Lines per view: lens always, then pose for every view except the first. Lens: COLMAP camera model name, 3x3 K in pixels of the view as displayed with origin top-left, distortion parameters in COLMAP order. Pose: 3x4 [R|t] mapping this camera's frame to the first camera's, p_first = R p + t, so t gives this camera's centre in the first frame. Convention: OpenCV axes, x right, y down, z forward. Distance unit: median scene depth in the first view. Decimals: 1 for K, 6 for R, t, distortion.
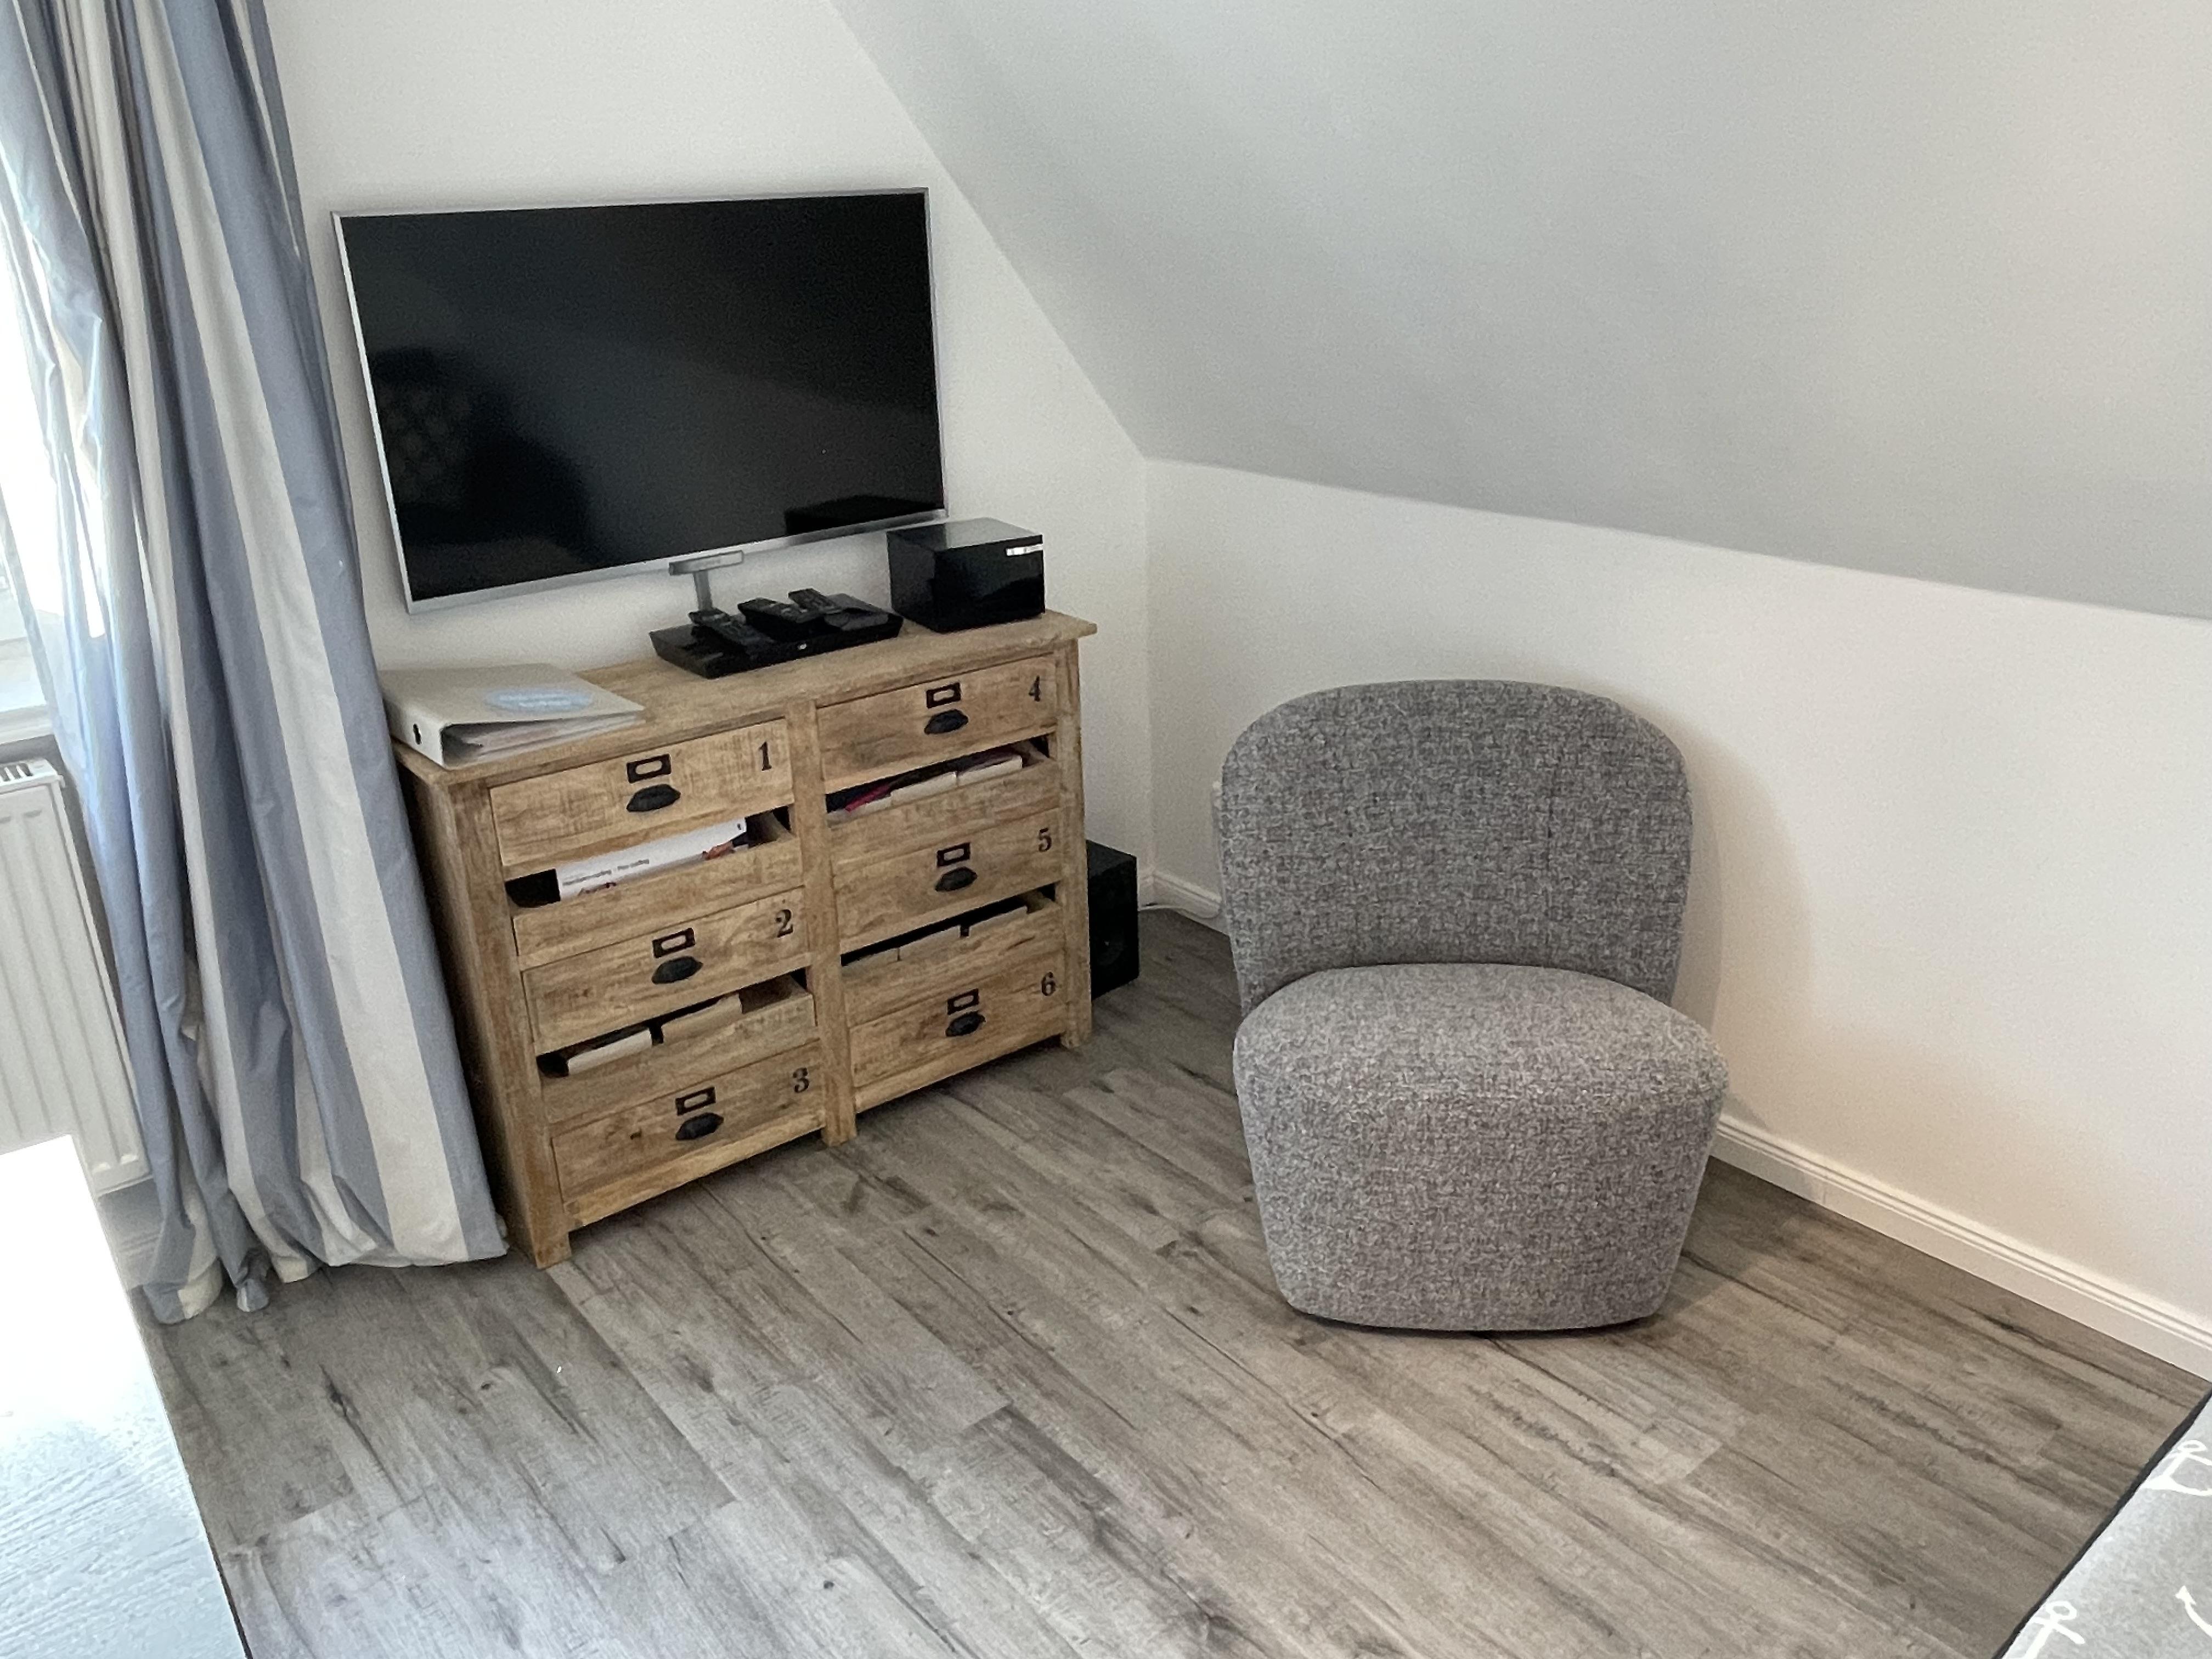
lens RADIAL K [[1619.1, 0, 1105.8], [0, 1619.1, 820.7], [0, 0, 1]] dist [0.011250, -0.002033]
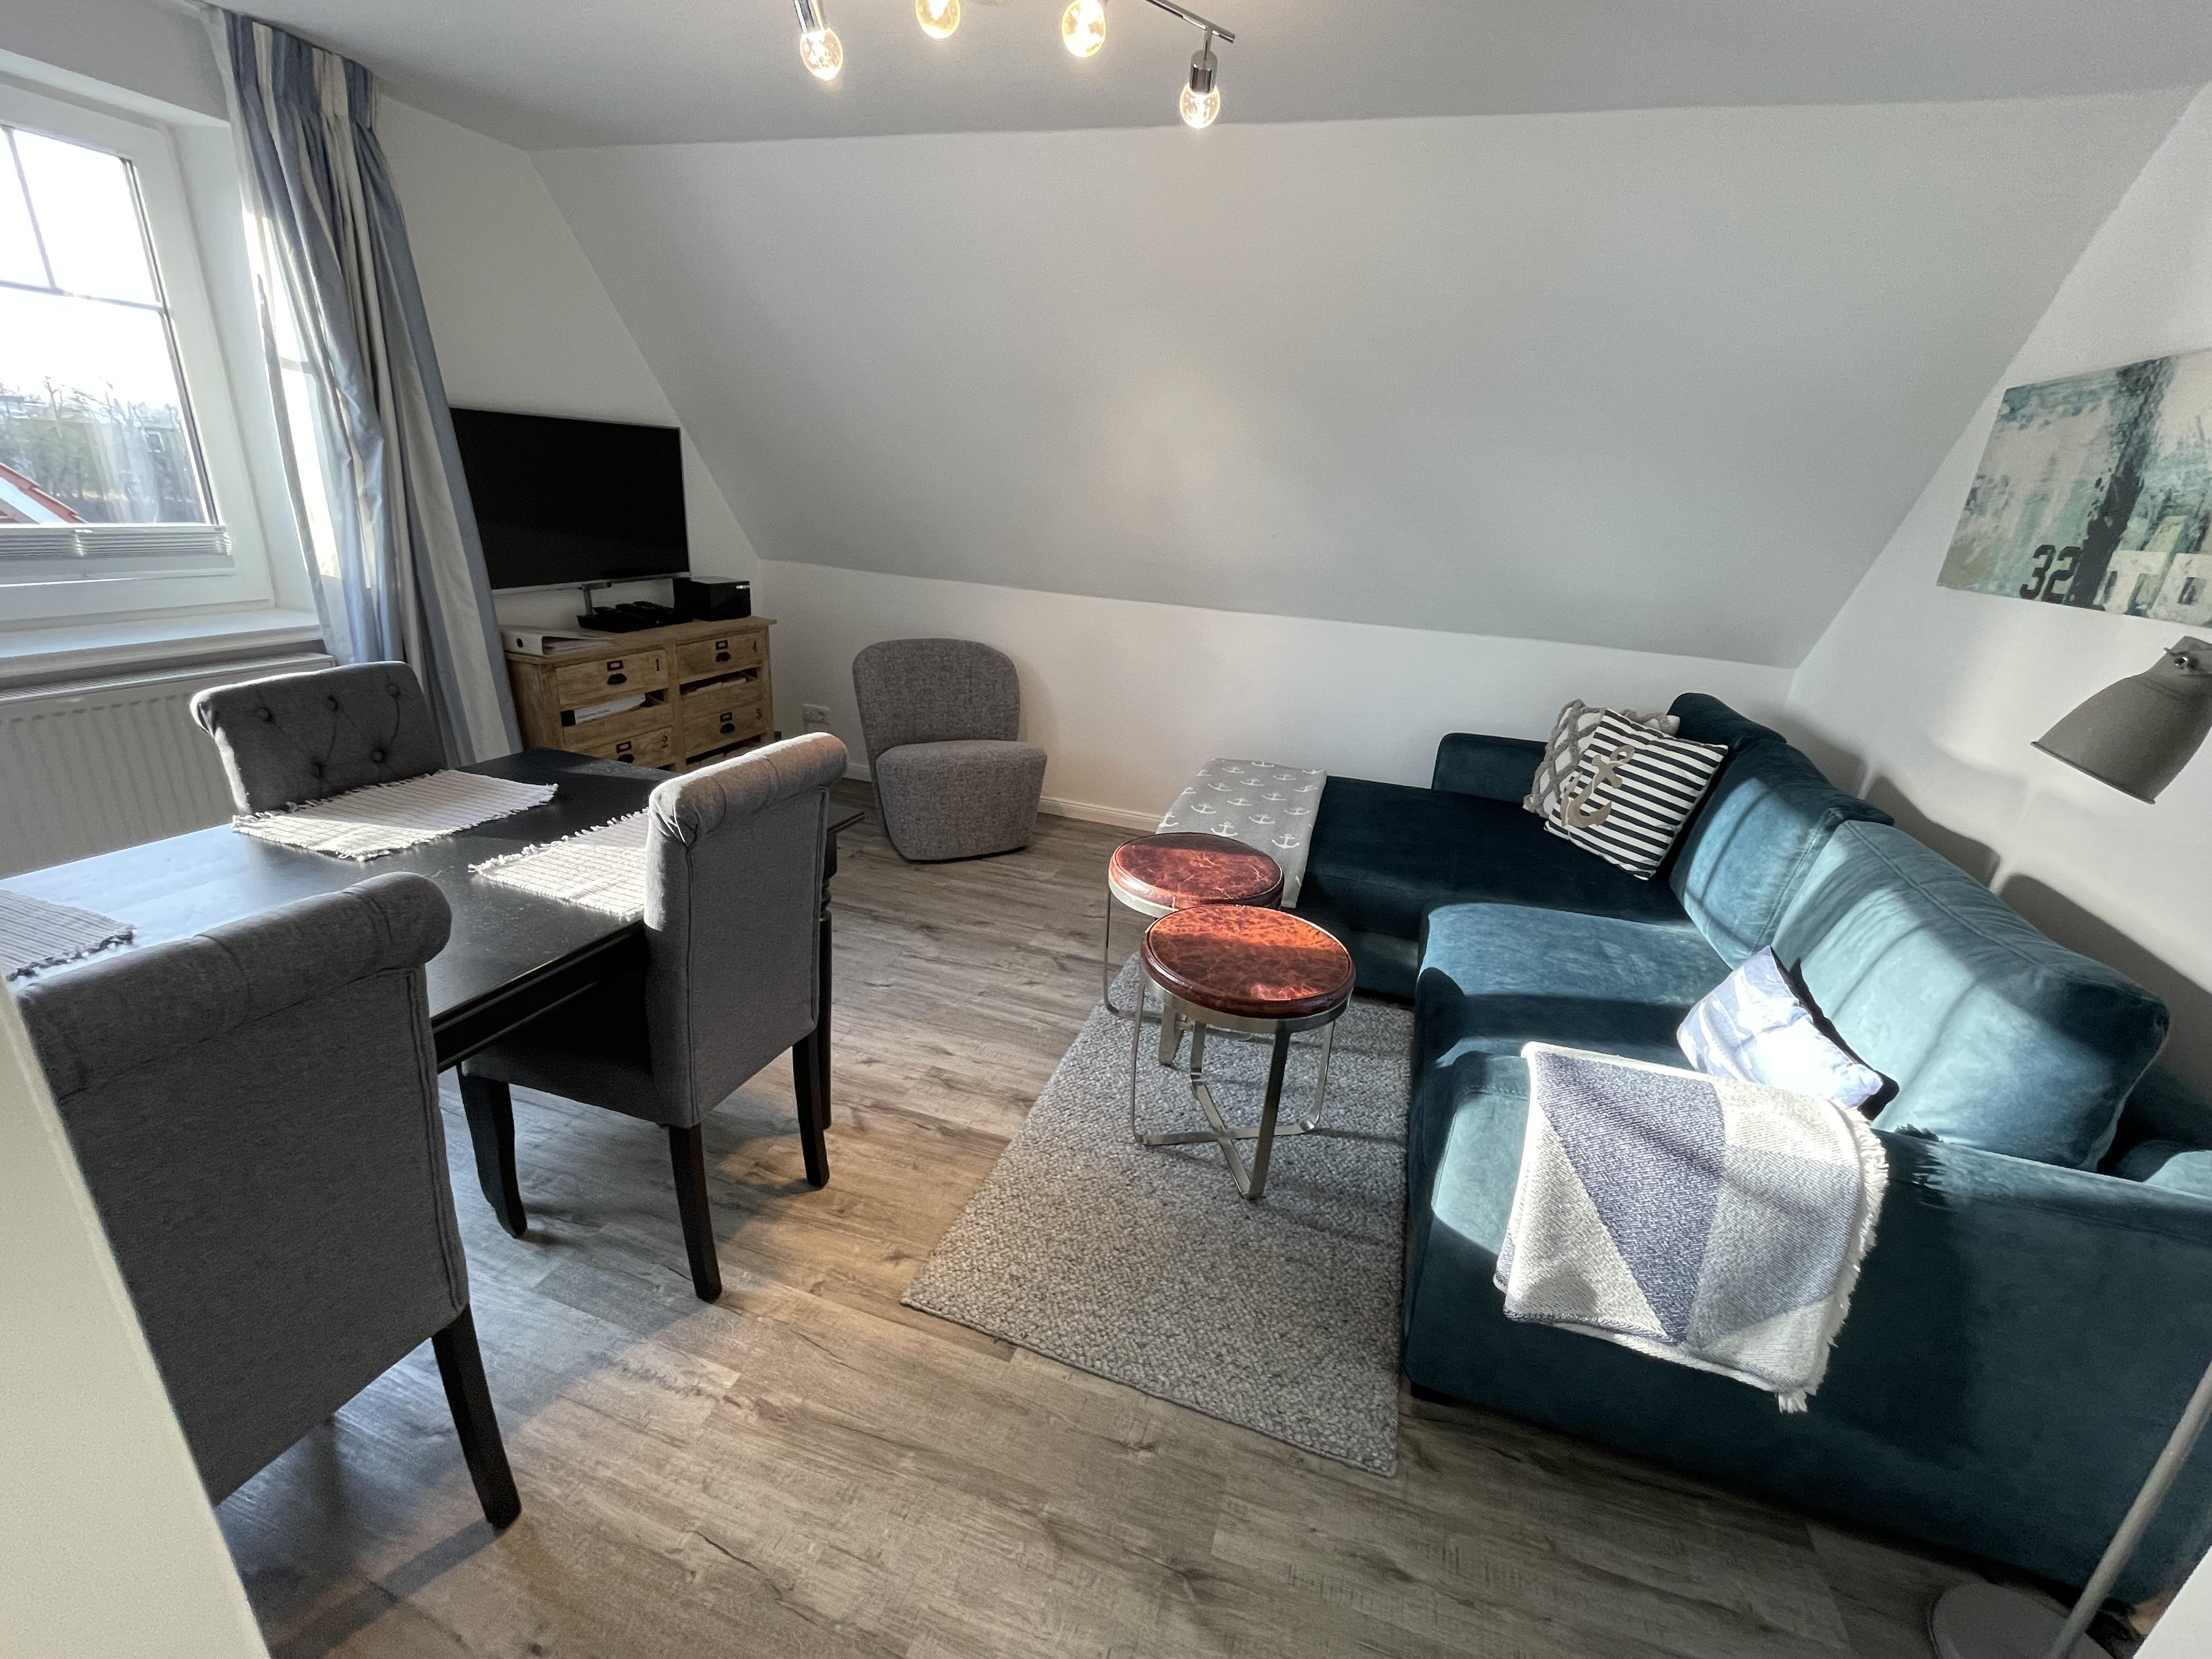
lens RADIAL K [[901.2, 0, 1106.6], [0, 901.2, 825.1], [0, 0, 1]] dist [-0.001631, -0.000072]
pose [[0.837060, -0.104162, 0.537104, -0.383299], [0.104529, 0.994073, 0.029879, 0.213538], [-0.537033, 0.031132, 0.842987, -0.418337]]
